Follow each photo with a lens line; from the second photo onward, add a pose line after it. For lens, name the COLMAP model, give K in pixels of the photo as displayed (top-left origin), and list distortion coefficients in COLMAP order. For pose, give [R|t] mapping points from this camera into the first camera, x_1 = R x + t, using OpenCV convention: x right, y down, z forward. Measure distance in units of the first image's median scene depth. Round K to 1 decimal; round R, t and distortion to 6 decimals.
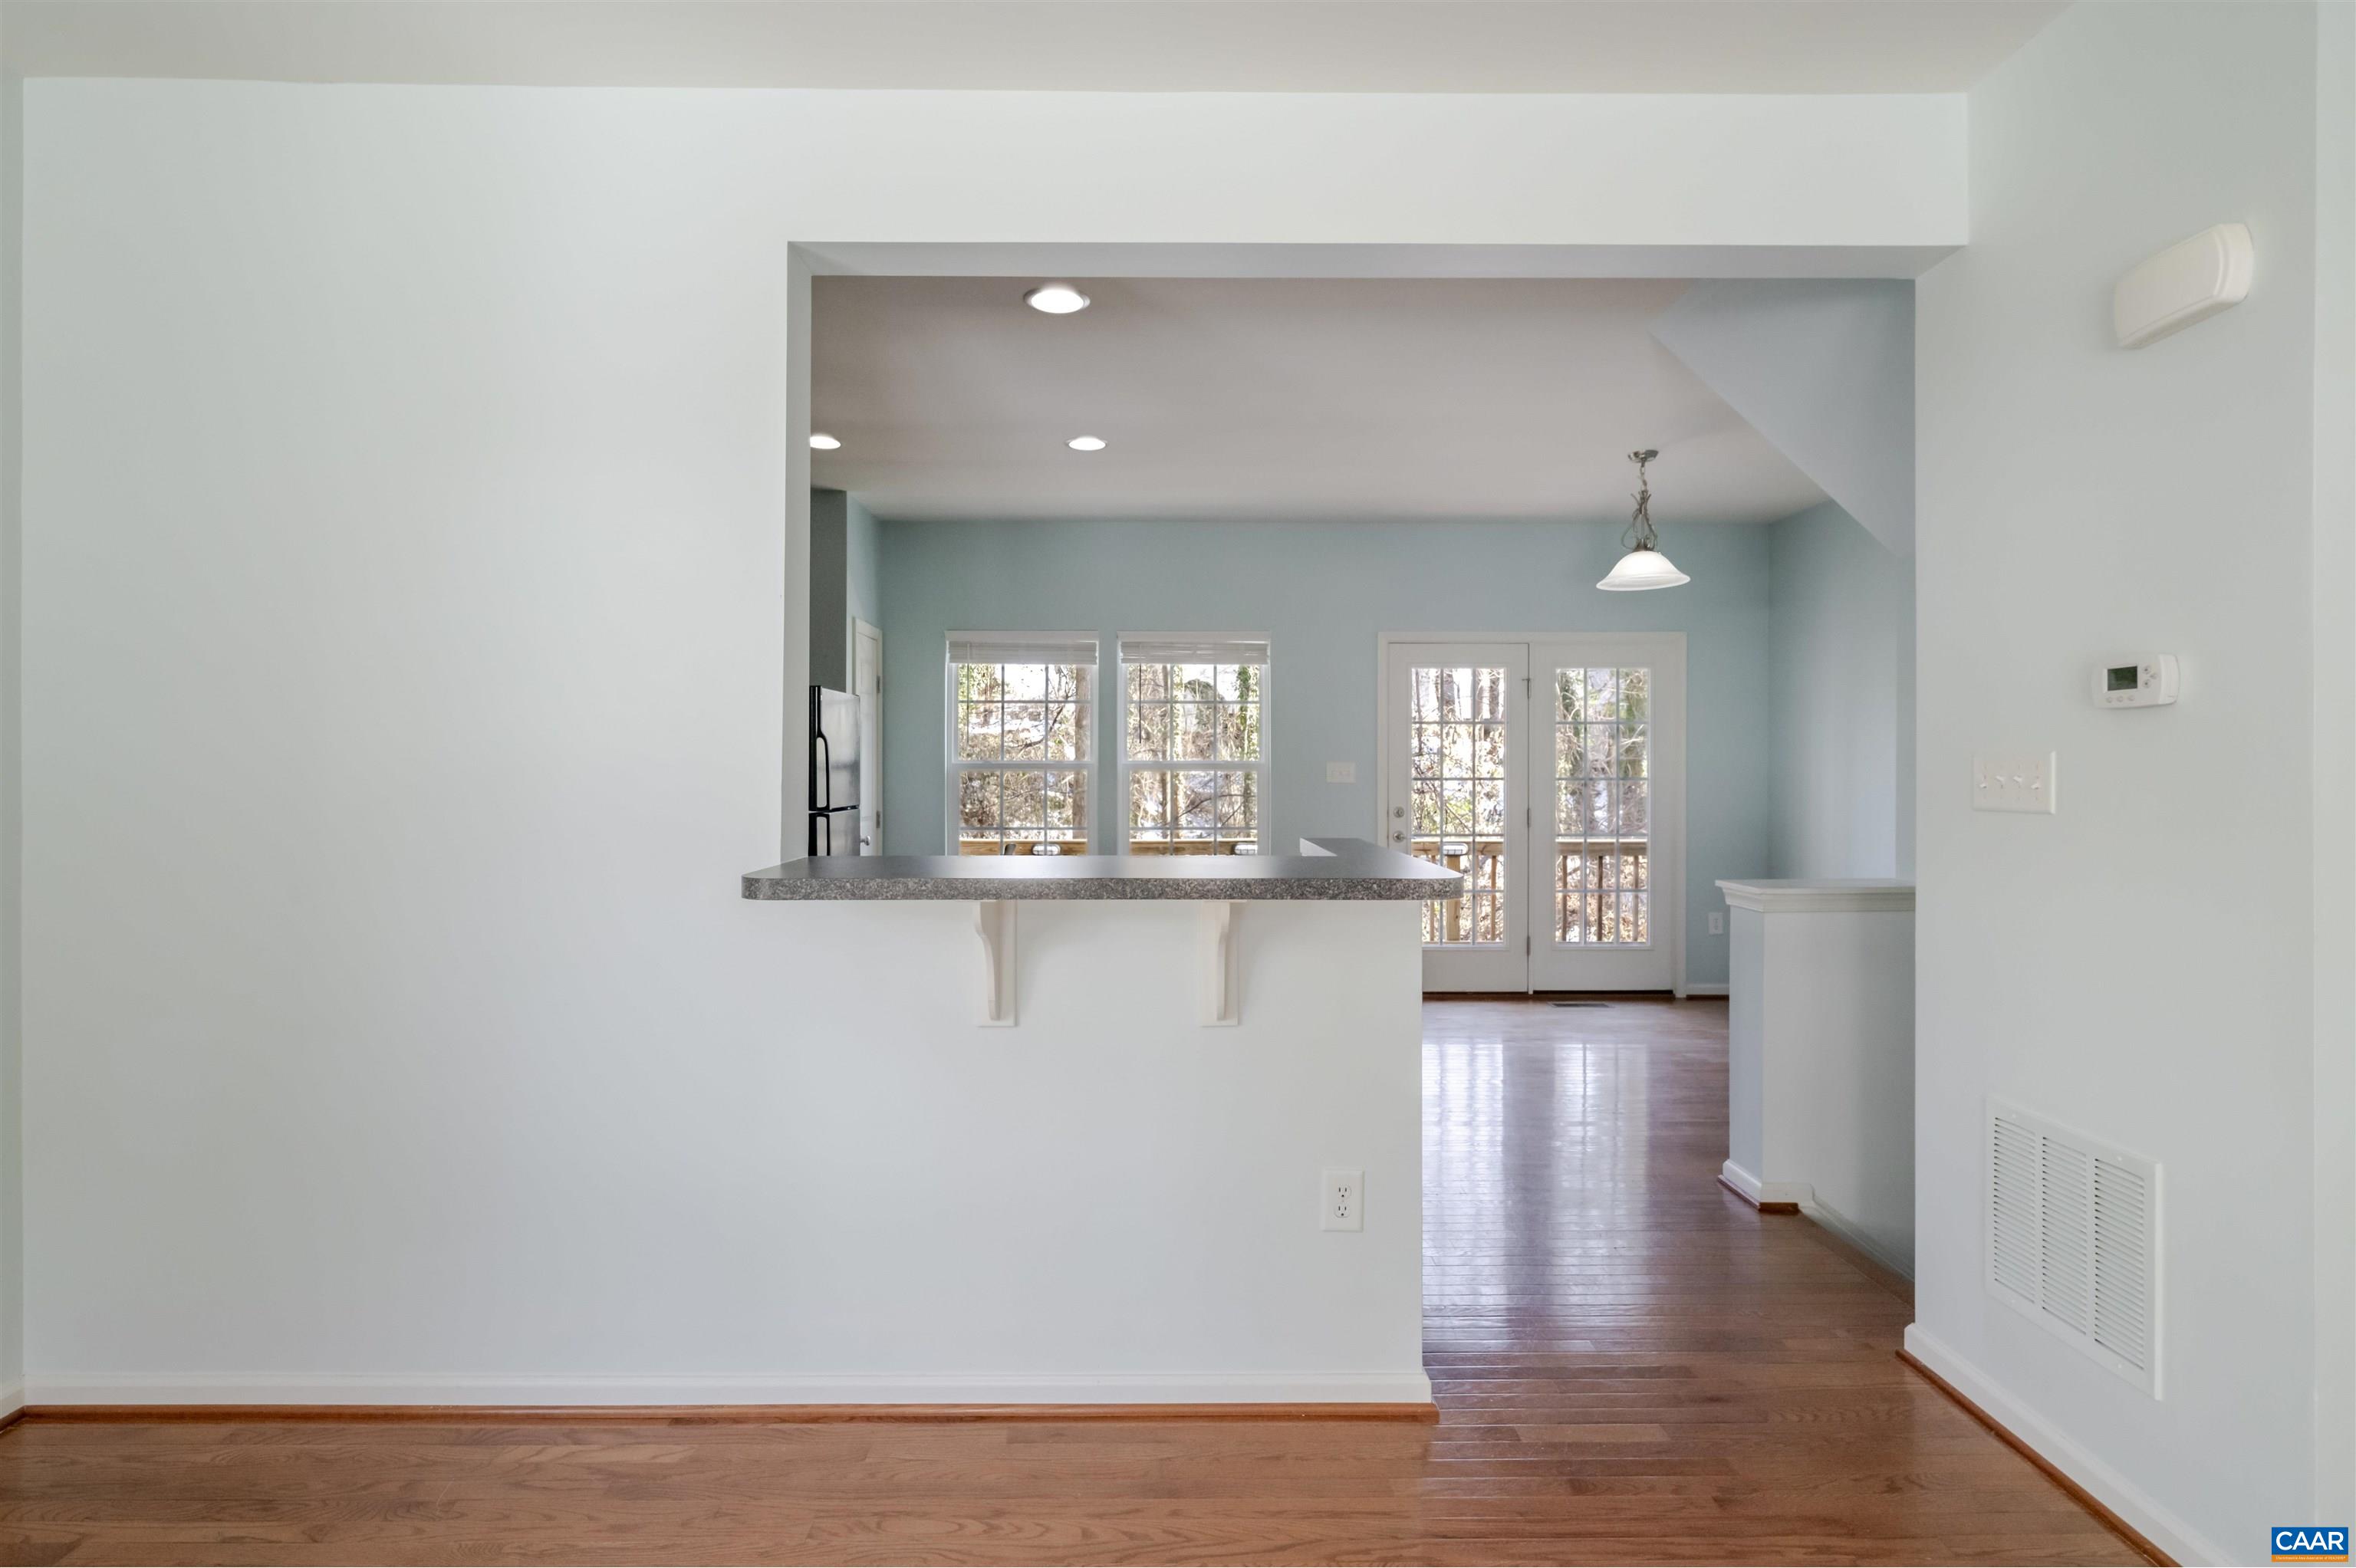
lens RADIAL K [[1148.5, 0, 1176.3], [0, 1148.5, 776.6], [0, 0, 1]] dist [0.000081, -0.001522]
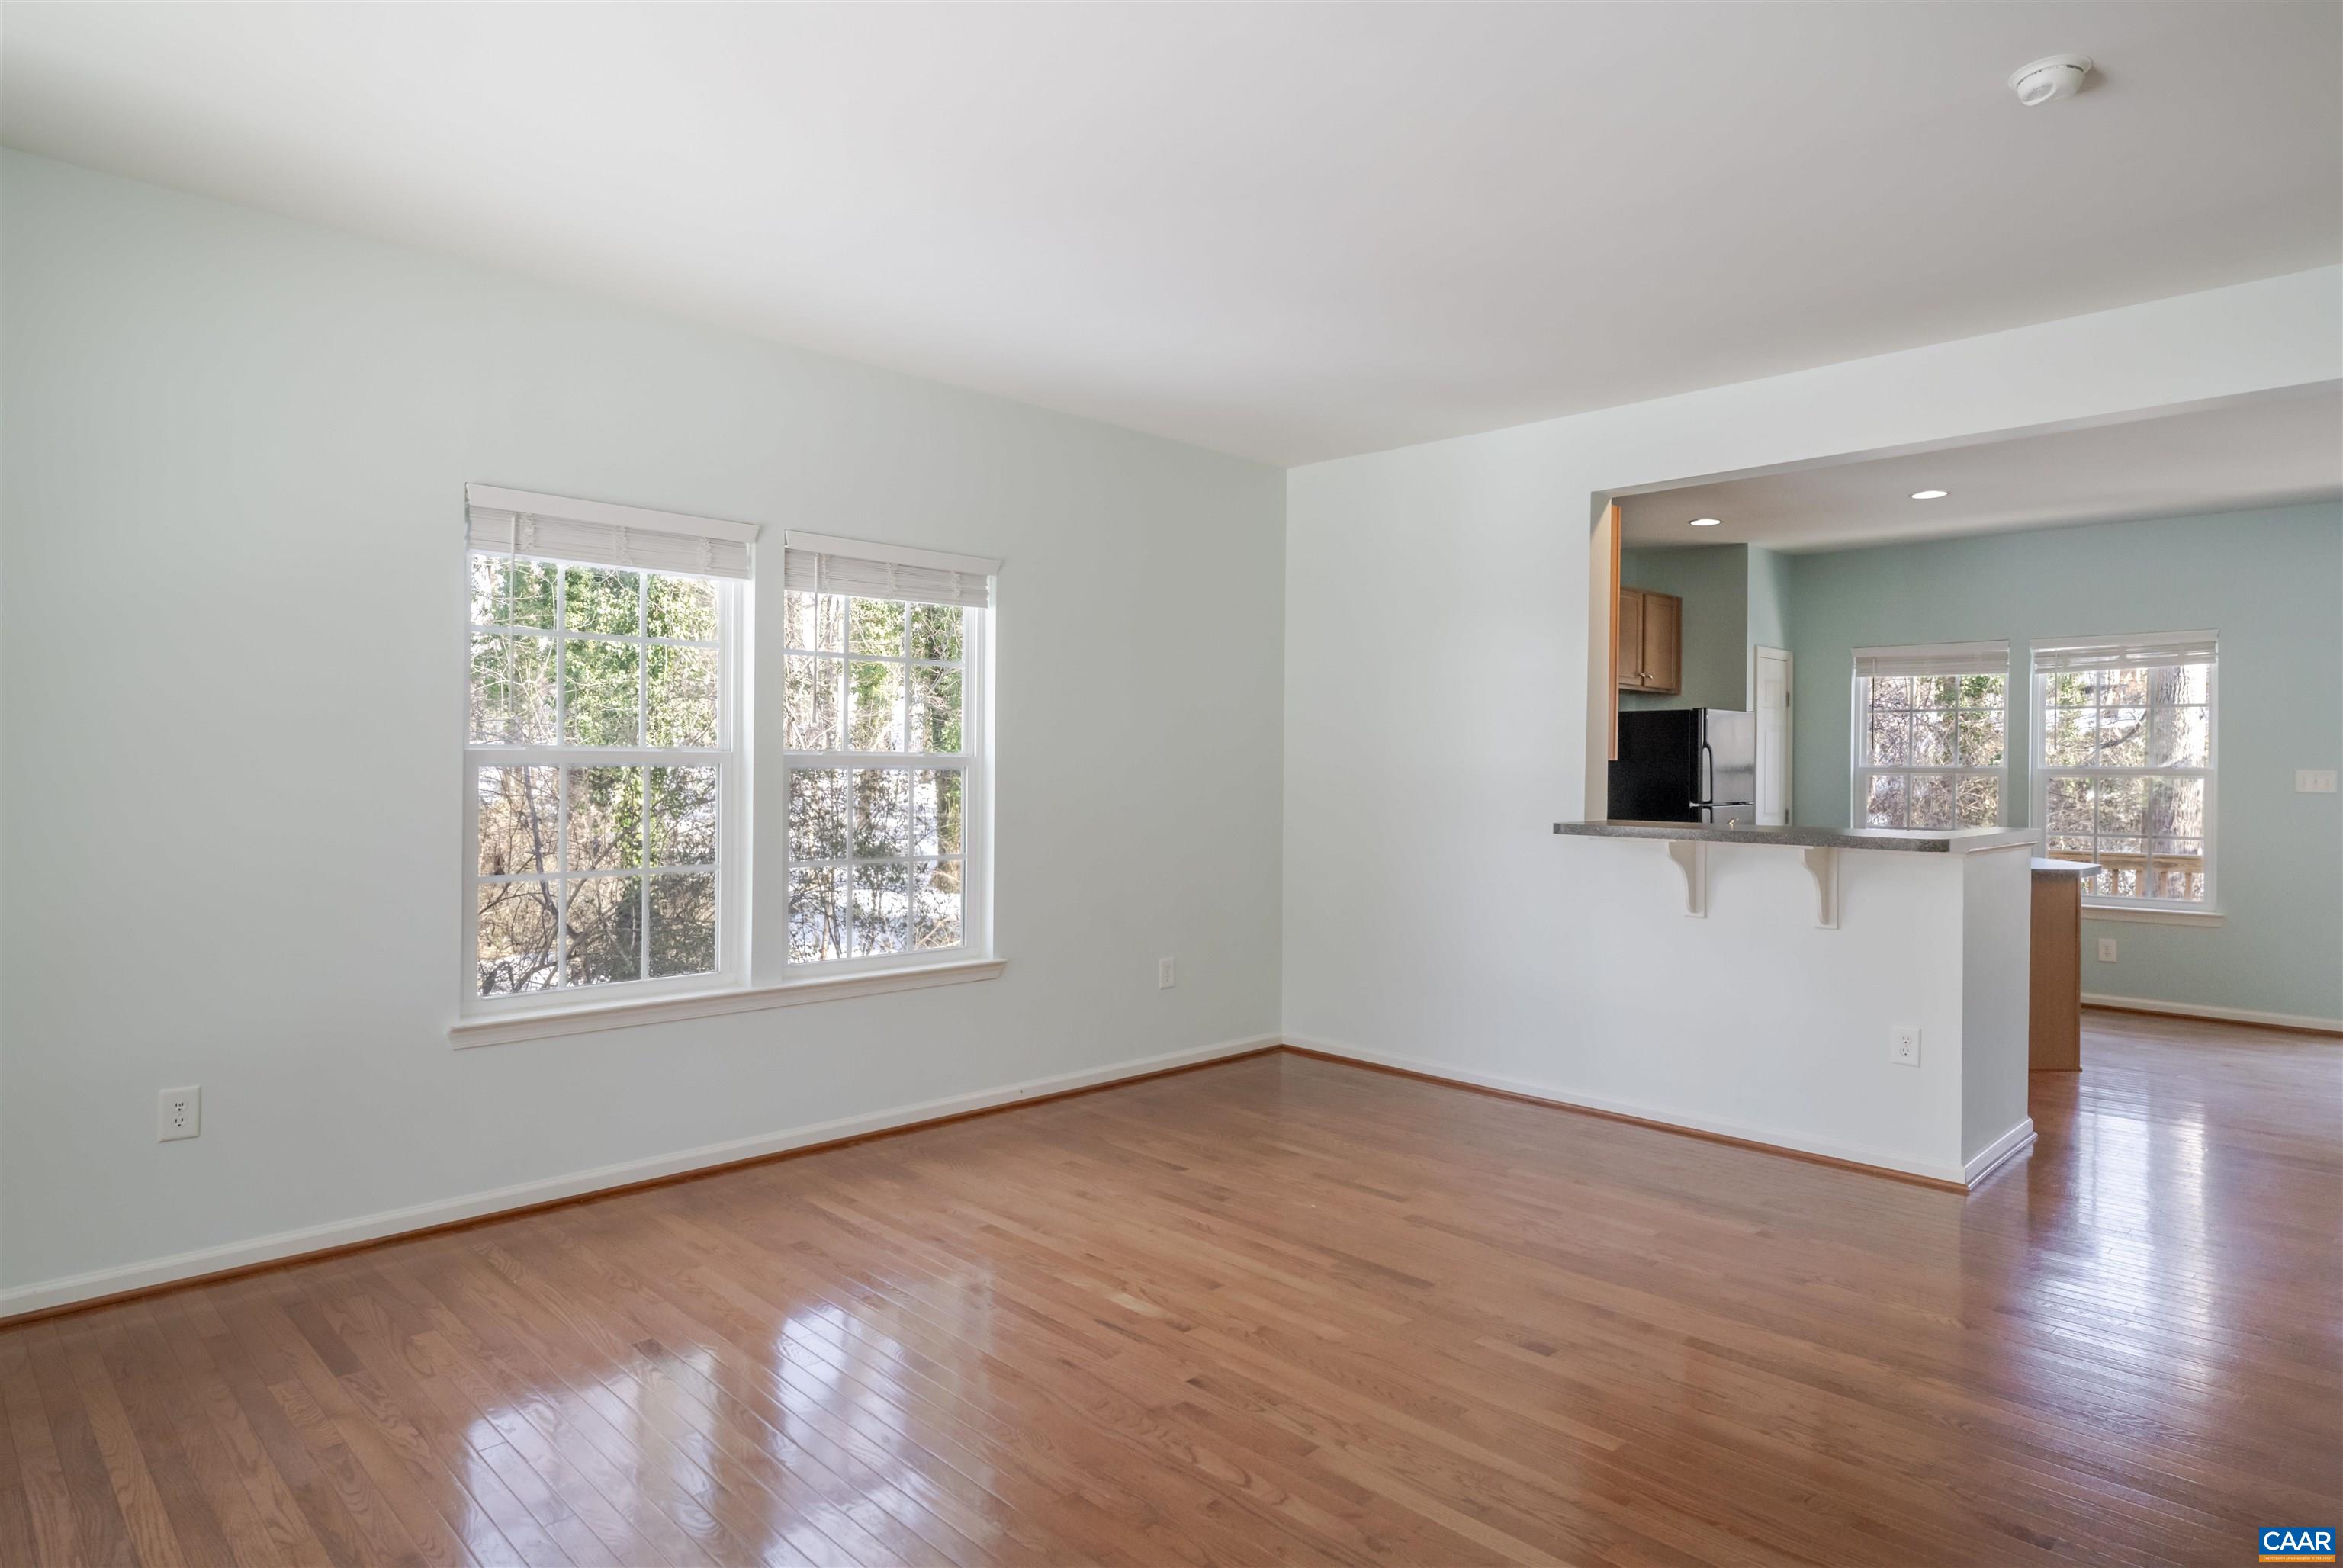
lens RADIAL K [[1333.7, 0, 1171.5], [0, 1333.7, 784.0], [0, 0, 1]] dist [0.001136, 0.000173]
pose [[0.690839, 0.013116, -0.722890, 0.359347], [-0.011177, 0.999910, 0.007461, 0.002022], [0.722922, 0.002925, 0.690923, -0.471616]]
